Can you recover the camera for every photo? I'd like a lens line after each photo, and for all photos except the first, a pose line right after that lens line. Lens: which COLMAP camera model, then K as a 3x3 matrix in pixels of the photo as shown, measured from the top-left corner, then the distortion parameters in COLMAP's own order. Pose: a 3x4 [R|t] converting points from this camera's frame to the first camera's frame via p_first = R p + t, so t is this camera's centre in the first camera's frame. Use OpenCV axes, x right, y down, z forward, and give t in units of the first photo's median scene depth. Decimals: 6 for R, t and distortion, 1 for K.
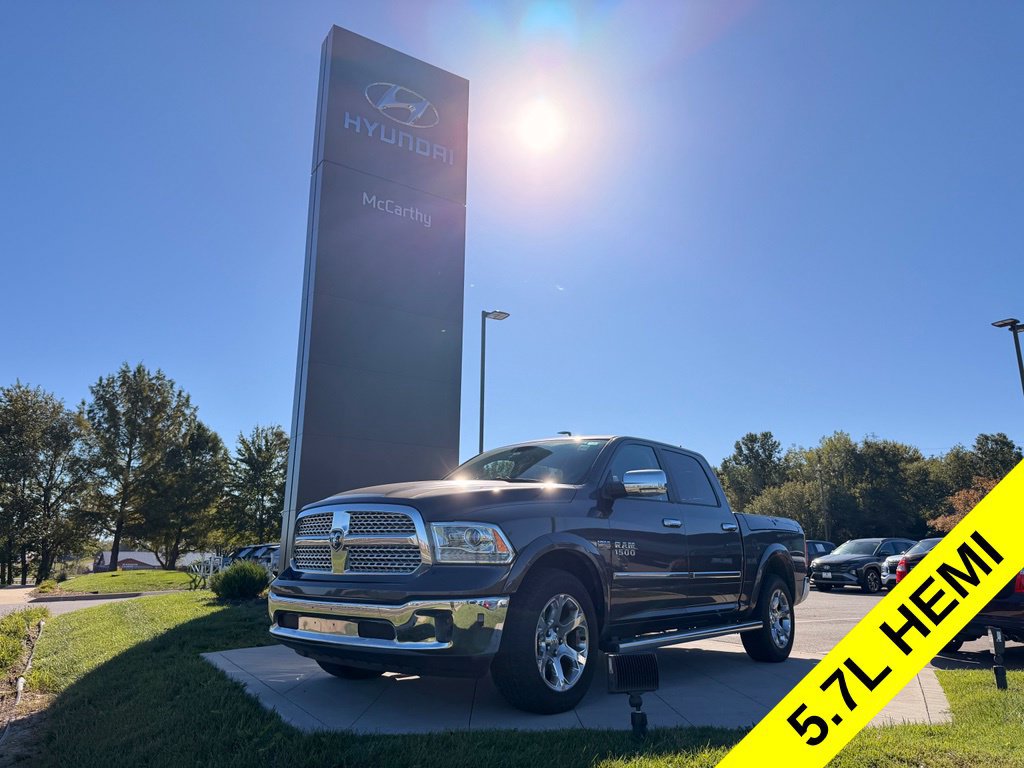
lens RADIAL K [[723.6, 0, 514.3], [0, 723.6, 378.1], [0, 0, 1]] dist [0.049876, -0.052885]
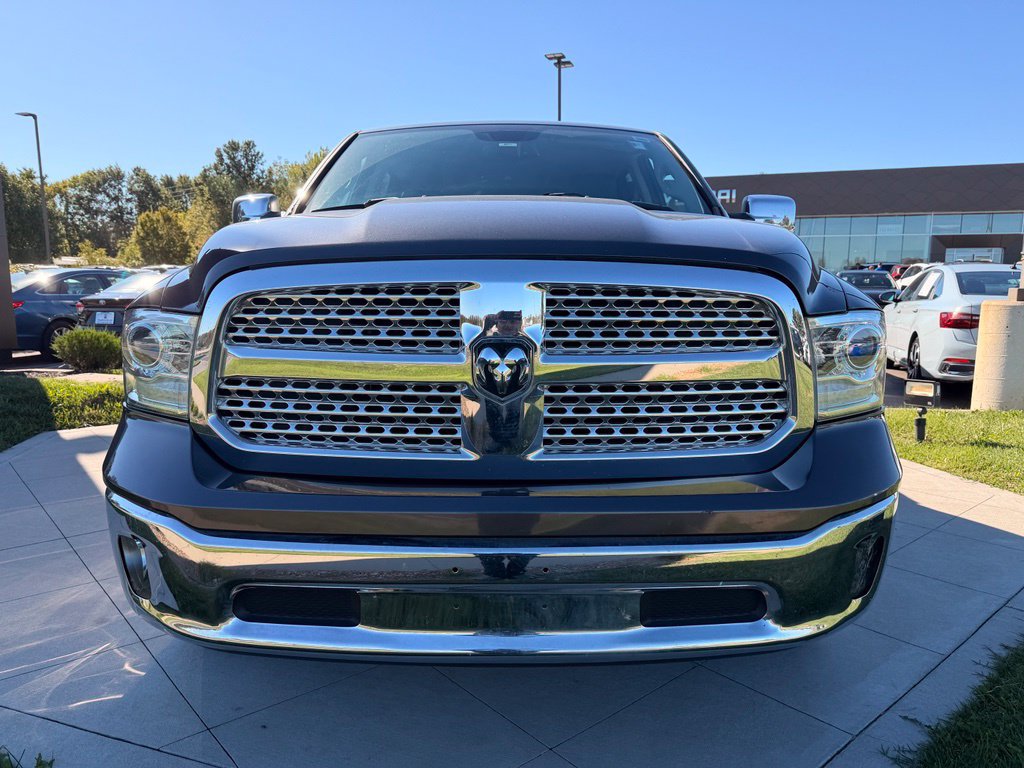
lens RADIAL K [[723.6, 0, 503.9], [0, 723.6, 386.9], [0, 0, 1]] dist [0.049876, -0.052885]
pose [[0.769415, -0.105837, 0.629920, -0.259390], [-0.147045, 0.930341, 0.335921, 0.069893], [-0.621594, -0.351089, 0.700256, 0.445561]]
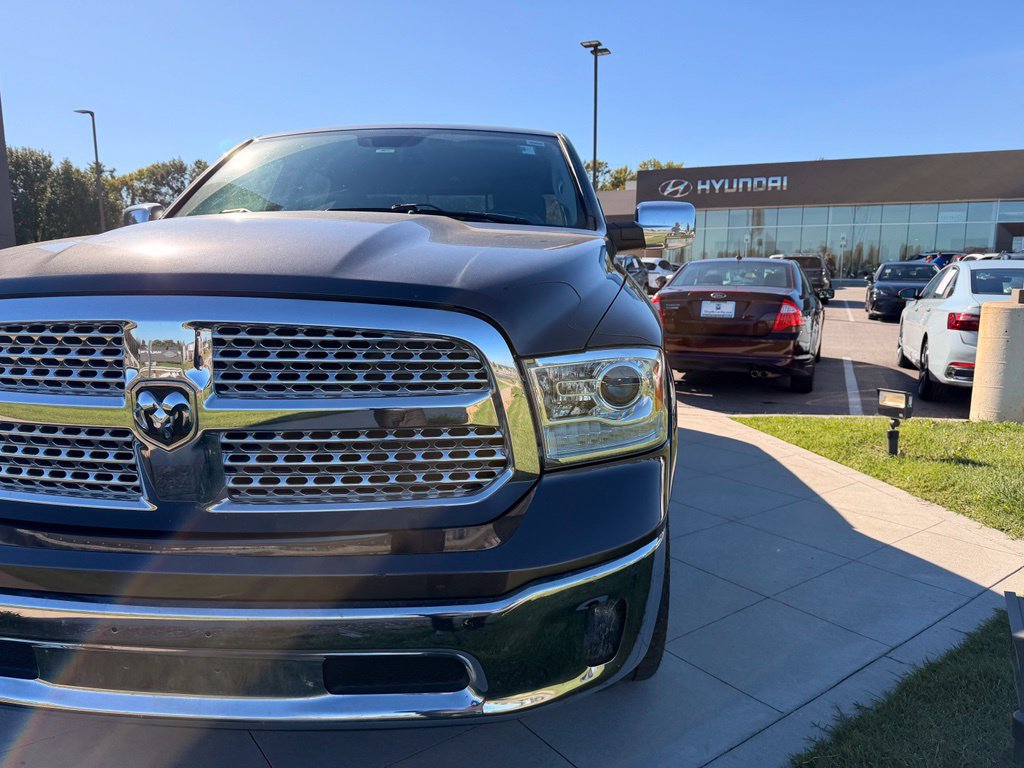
lens RADIAL K [[723.6, 0, 502.8], [0, 723.6, 378.8], [0, 0, 1]] dist [0.049876, -0.052885]
pose [[0.816037, -0.099840, 0.569311, -0.173941], [-0.131291, 0.927204, 0.350793, 0.048918], [-0.562891, -0.361005, 0.743525, 0.406598]]
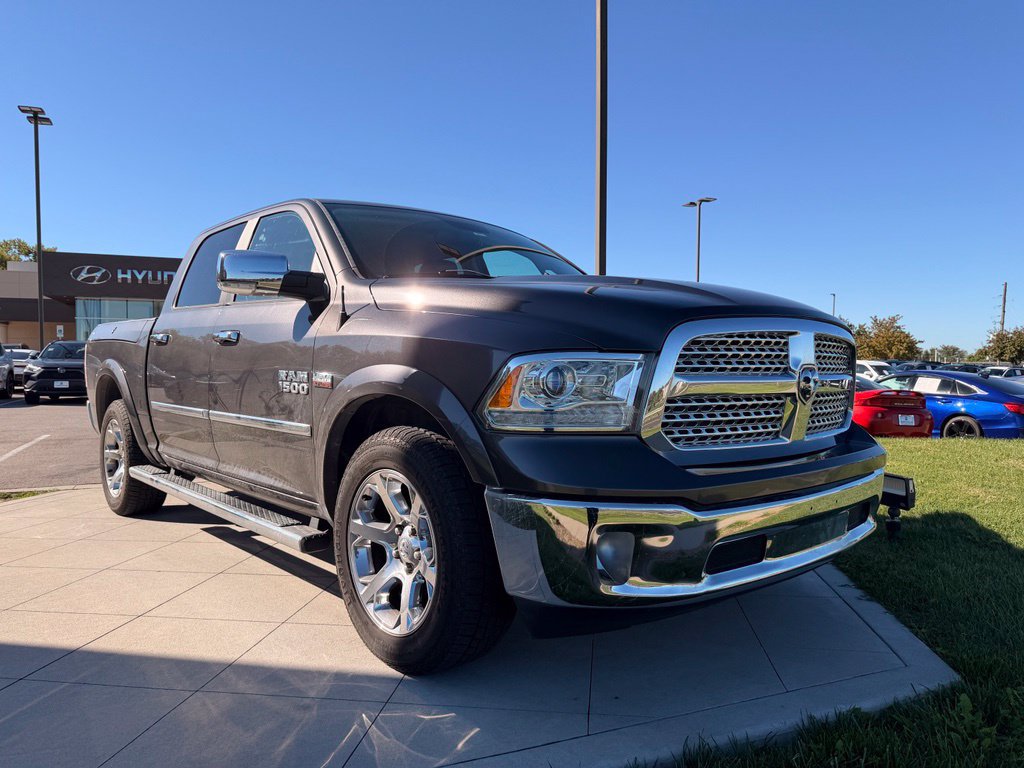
lens RADIAL K [[723.6, 0, 507.6], [0, 723.6, 375.9], [0, 0, 1]] dist [0.049876, -0.052885]
pose [[0.149742, -0.031864, 0.988211, -0.453320], [-0.236819, 0.969231, 0.067137, 0.129342], [-0.959945, -0.244081, 0.137589, 0.641923]]
